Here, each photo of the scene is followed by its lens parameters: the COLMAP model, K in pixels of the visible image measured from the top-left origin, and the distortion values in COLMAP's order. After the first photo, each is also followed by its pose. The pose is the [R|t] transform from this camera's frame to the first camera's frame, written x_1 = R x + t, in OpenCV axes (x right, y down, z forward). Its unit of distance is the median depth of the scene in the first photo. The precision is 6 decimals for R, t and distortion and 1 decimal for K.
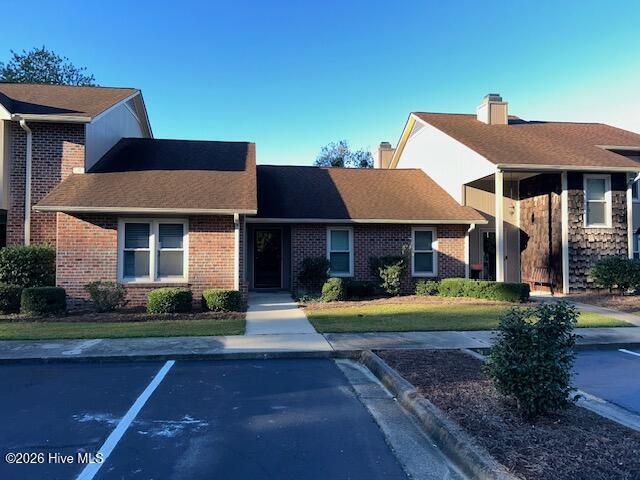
lens RADIAL K [[481.8, 0, 320.0], [0, 481.8, 240.0], [0, 0, 1]] dist [0.001201, -0.005200]
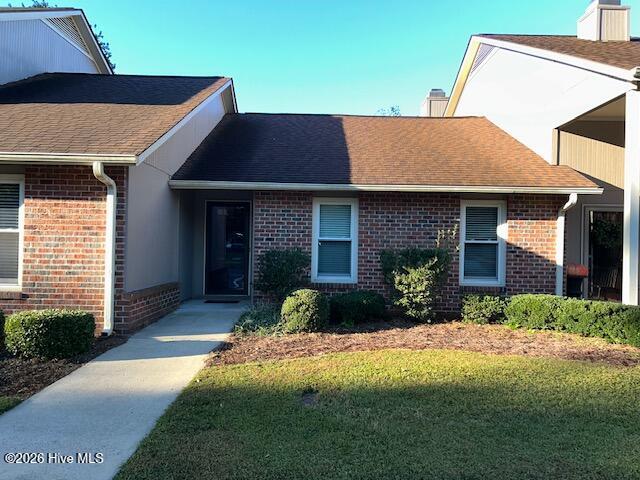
lens RADIAL K [[481.8, 0, 320.0], [0, 481.8, 240.0], [0, 0, 1]] dist [0.001201, -0.005200]
pose [[0.990177, 0.017652, -0.138704, 0.107105], [-0.013730, 0.999480, 0.029181, 0.007451], [0.139147, -0.026990, 0.989904, 0.414325]]
